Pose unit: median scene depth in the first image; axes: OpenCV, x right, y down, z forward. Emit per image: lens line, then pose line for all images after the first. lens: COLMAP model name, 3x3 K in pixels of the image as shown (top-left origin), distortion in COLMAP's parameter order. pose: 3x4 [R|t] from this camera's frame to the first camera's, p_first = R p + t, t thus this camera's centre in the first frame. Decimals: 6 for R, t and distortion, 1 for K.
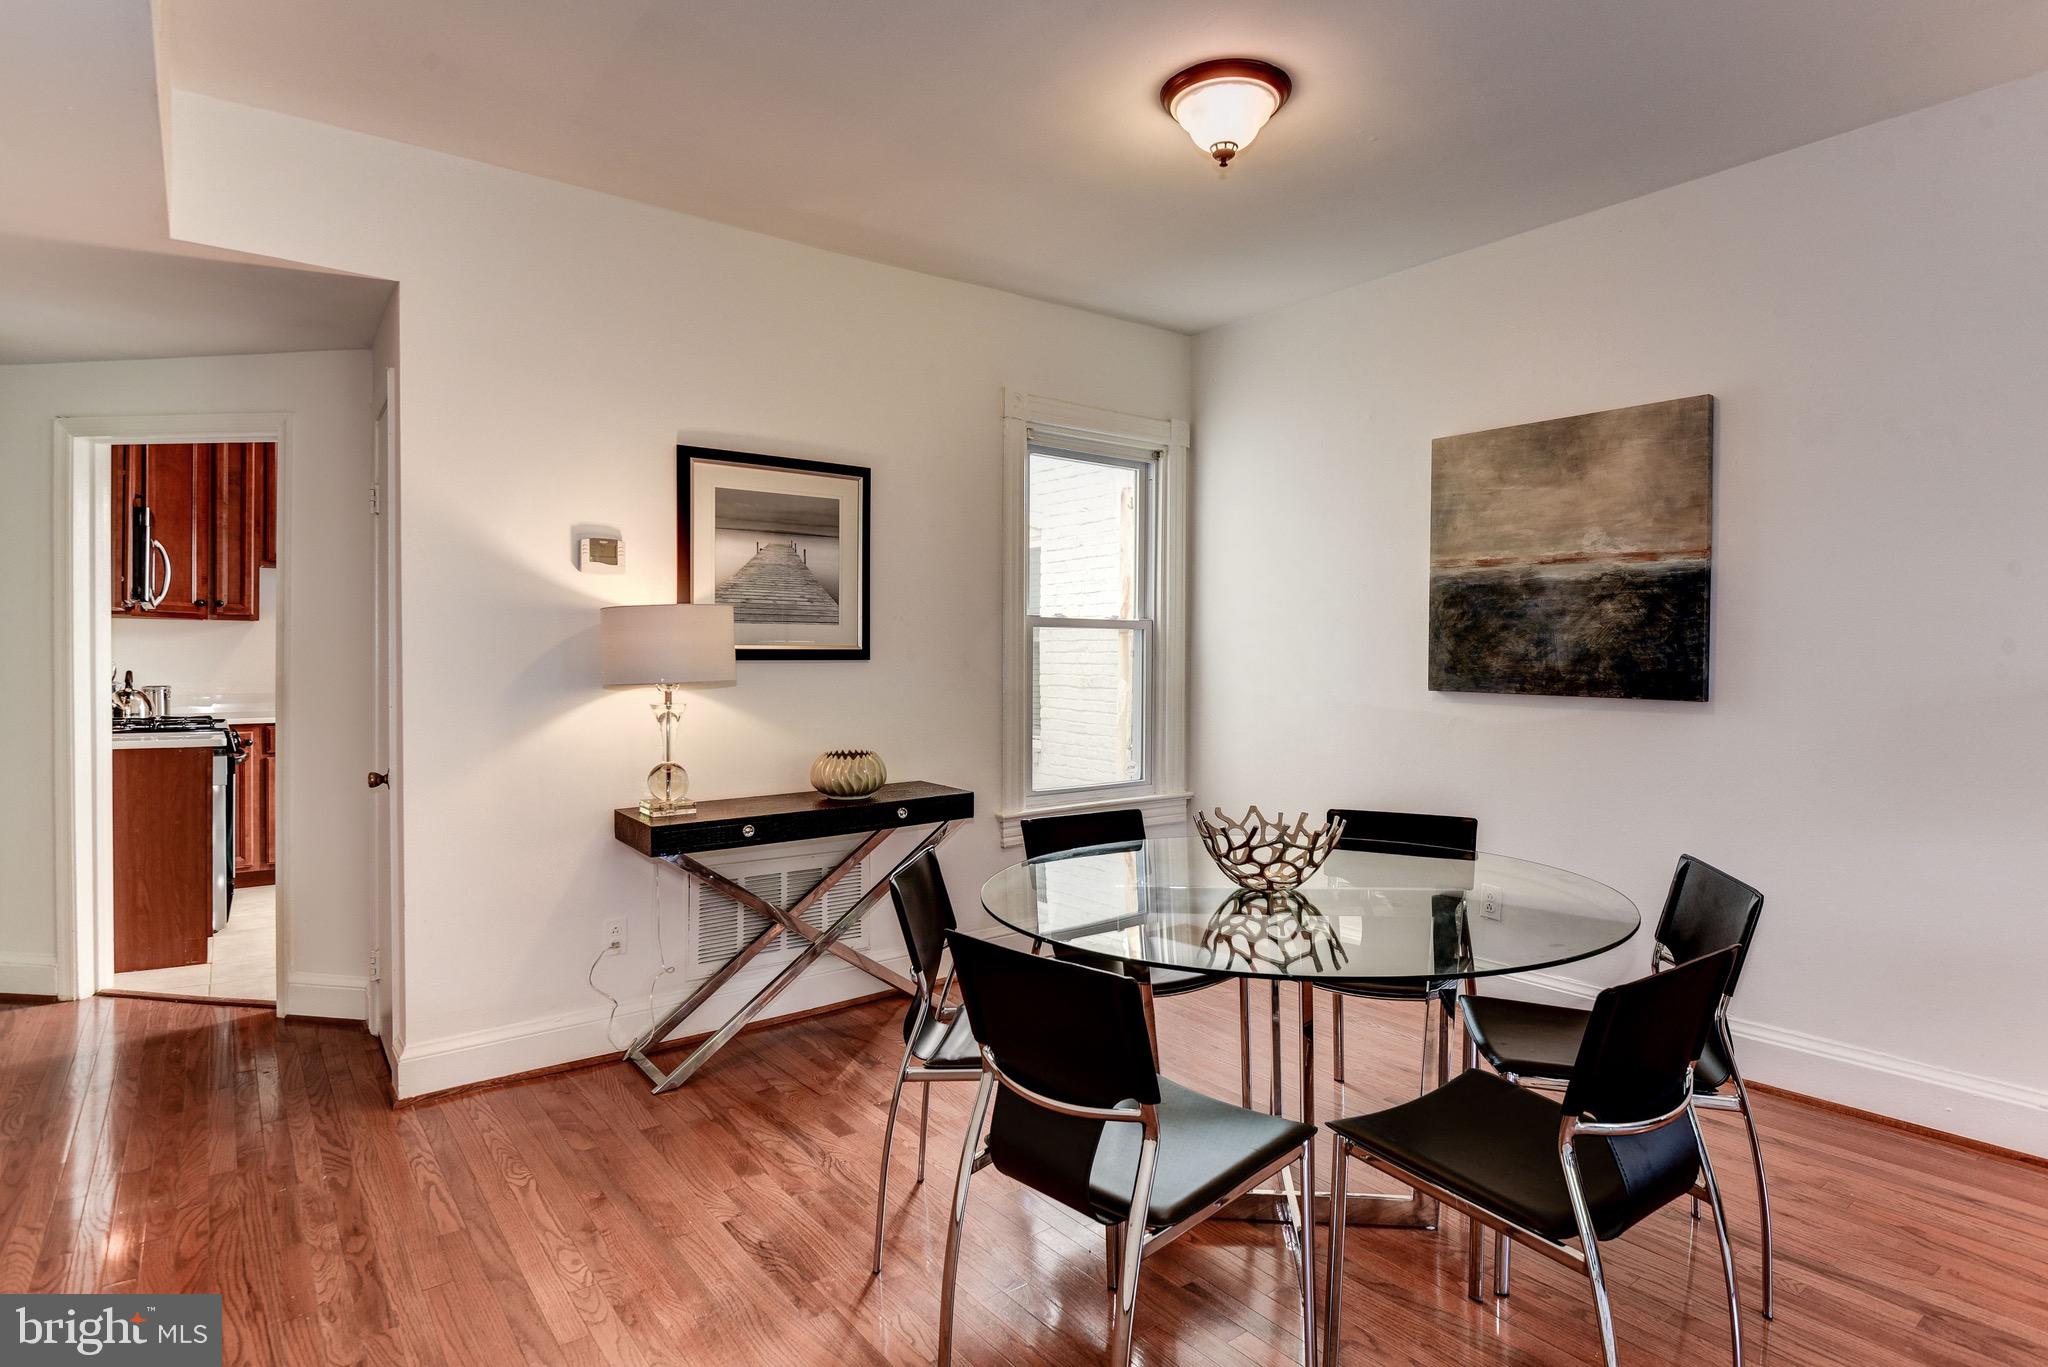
lens RADIAL K [[1047.6, 0, 1026.3], [0, 1047.6, 676.1], [0, 0, 1]] dist [0.001741, -0.004760]
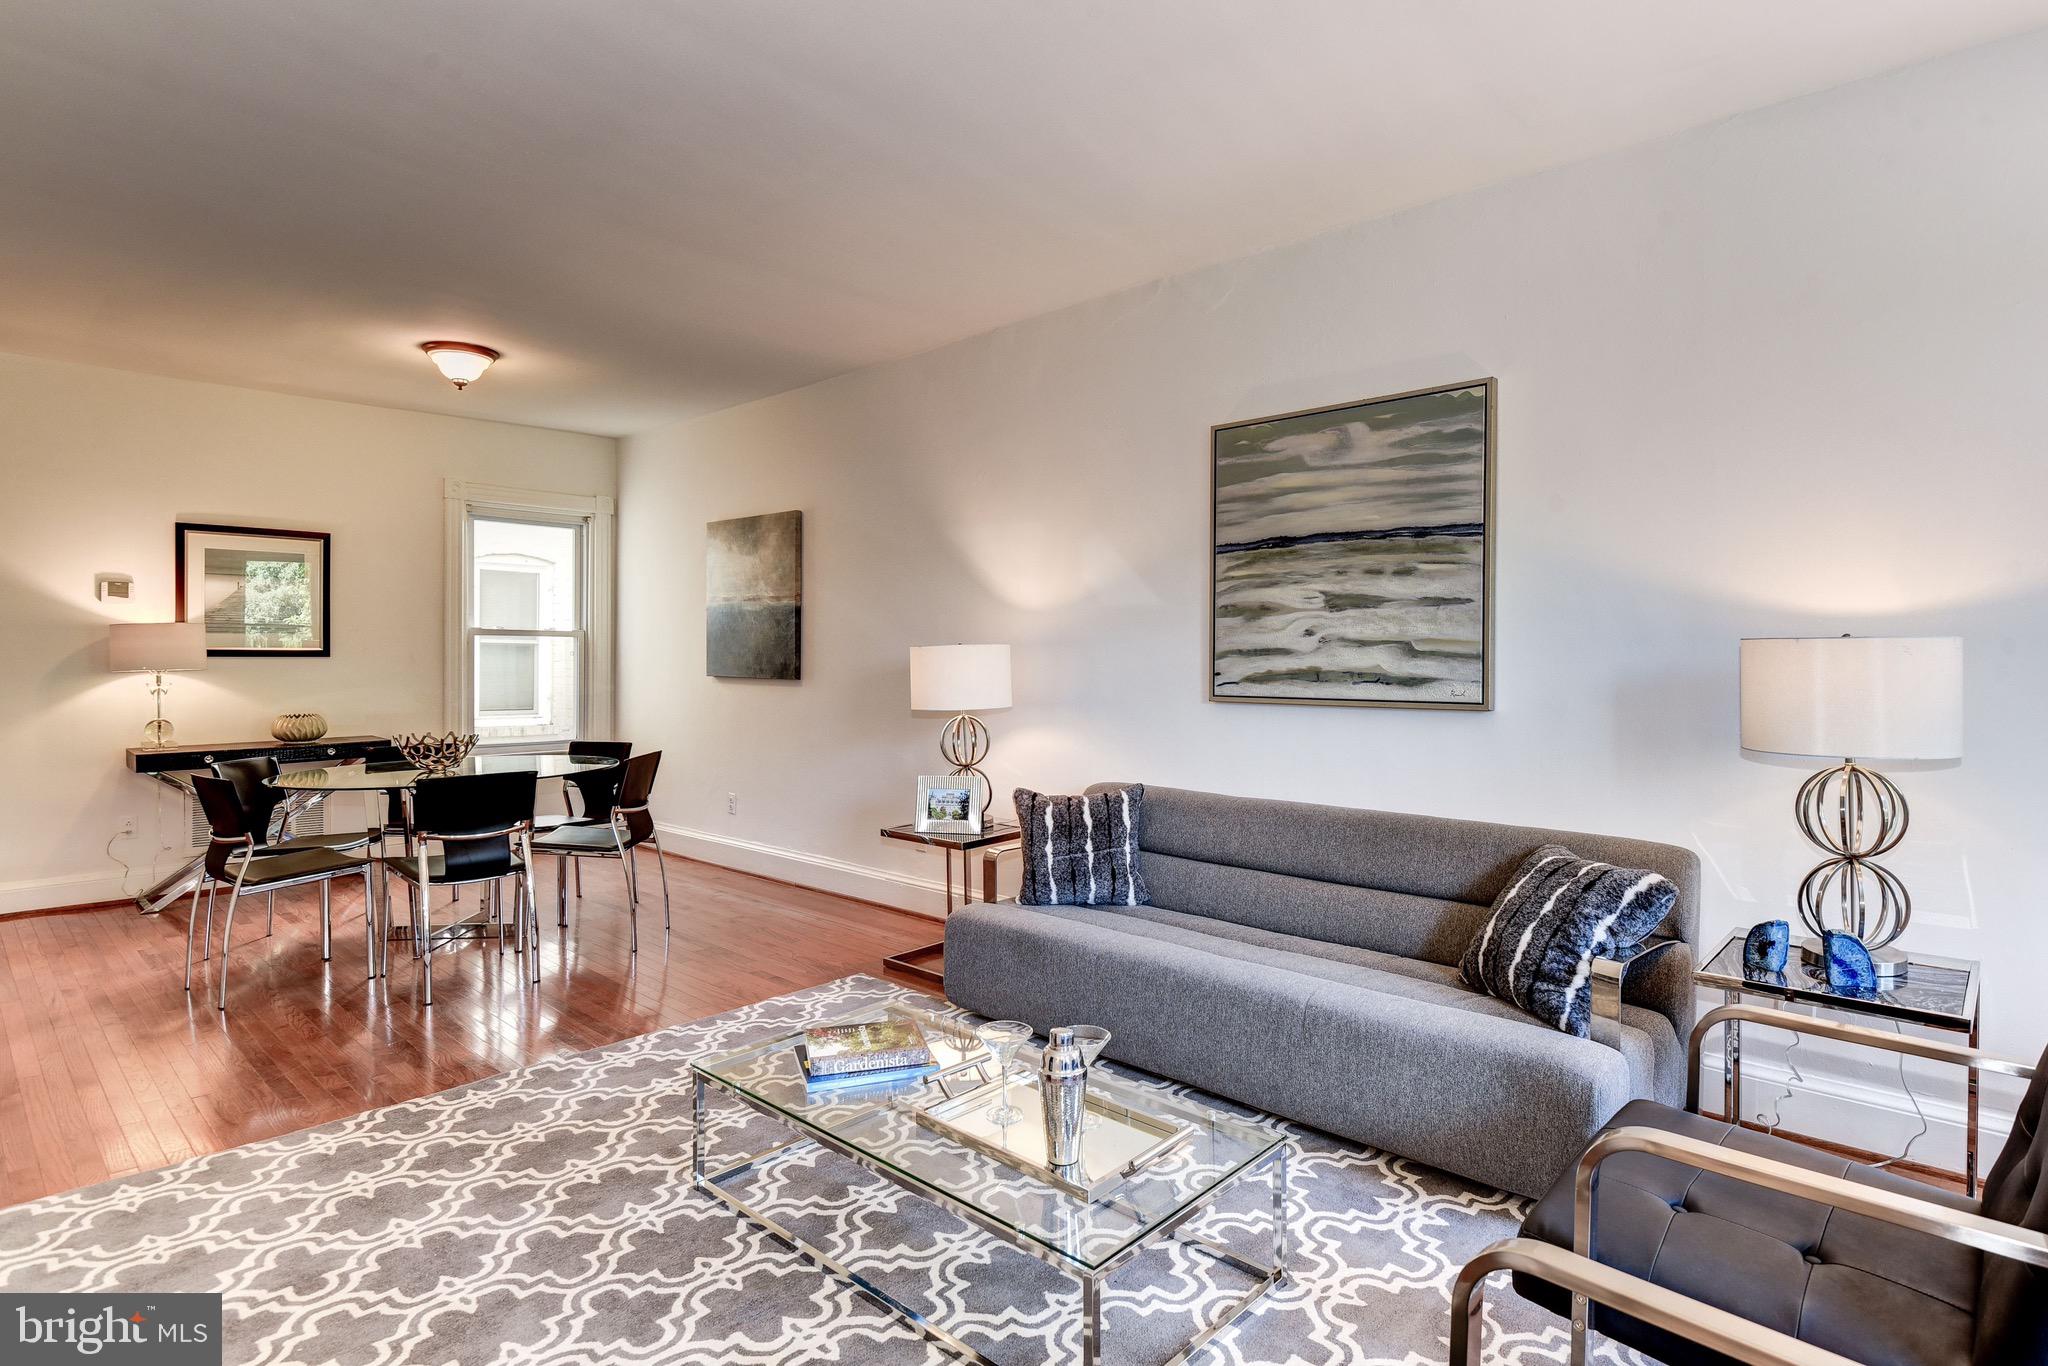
lens RADIAL K [[1047.6, 0, 1026.1], [0, 1047.6, 676.1], [0, 0, 1]] dist [0.001741, -0.004760]
pose [[0.988008, -0.002033, 0.154389, 0.708968], [0.001659, 0.999995, 0.002553, 0.012634], [-0.154393, -0.002266, 0.988007, -0.786253]]
